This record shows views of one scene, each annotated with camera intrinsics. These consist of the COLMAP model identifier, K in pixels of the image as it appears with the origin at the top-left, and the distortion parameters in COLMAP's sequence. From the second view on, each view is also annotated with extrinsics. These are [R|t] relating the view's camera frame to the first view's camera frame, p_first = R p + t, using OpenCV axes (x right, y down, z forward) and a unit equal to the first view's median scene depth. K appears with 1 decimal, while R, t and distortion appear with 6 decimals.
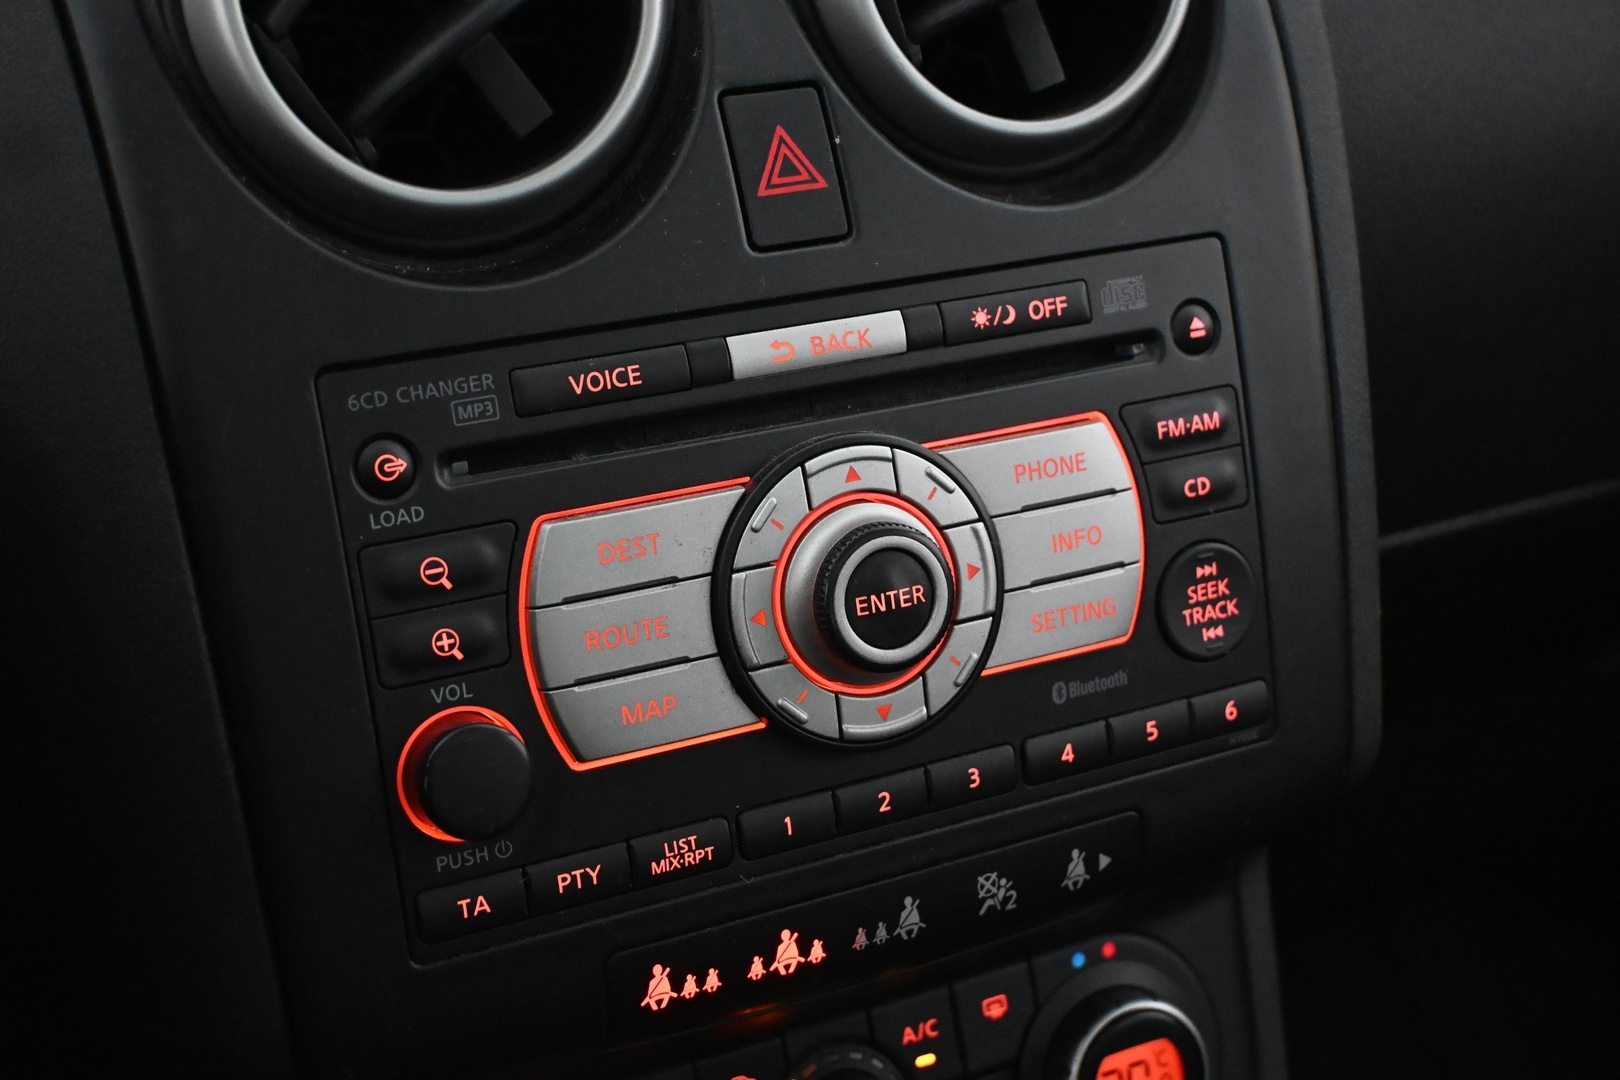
lens RADIAL K [[2185.3, 0, 811.1], [0, 2185.3, 539.1], [0, 0, 1]] dist [0.034434, 0.000000]
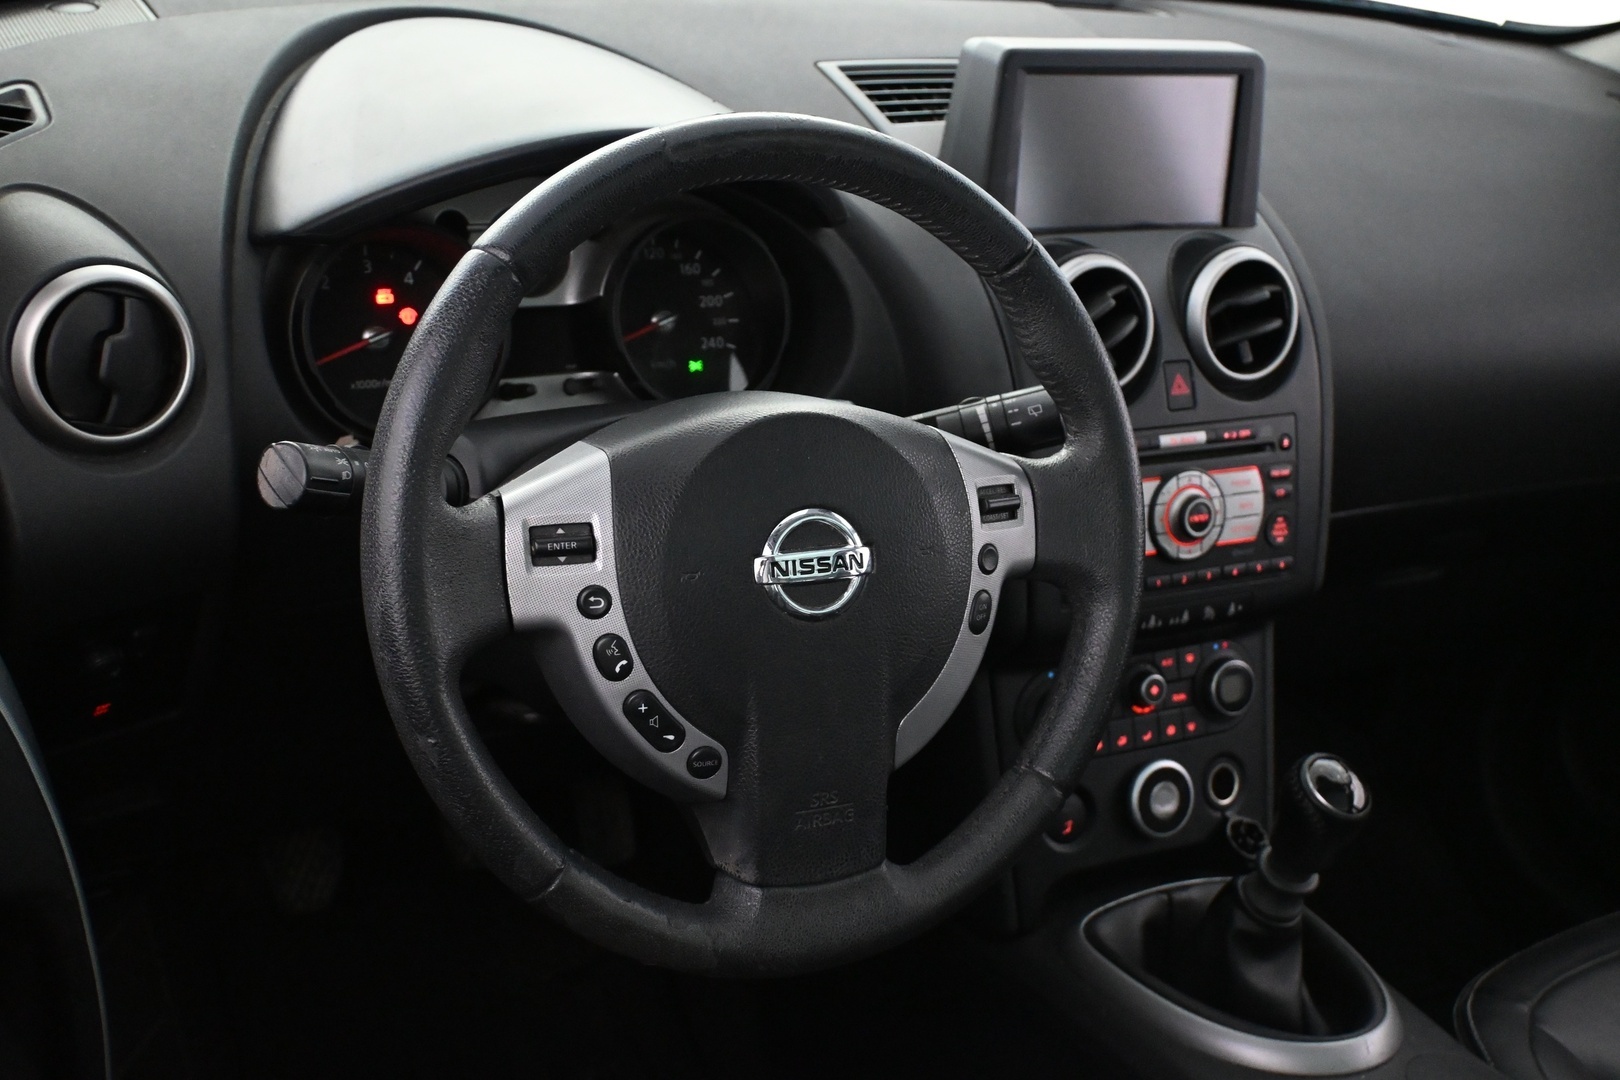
lens RADIAL K [[1935.3, 0, 808.3], [0, 1935.3, 541.0], [0, 0, 1]] dist [-0.015375, 0.000000]
pose [[0.992785, 0.092575, 0.076211, -0.740500], [-0.094181, 0.995397, 0.017741, 0.063073], [-0.074218, -0.024790, 0.996934, -1.818607]]
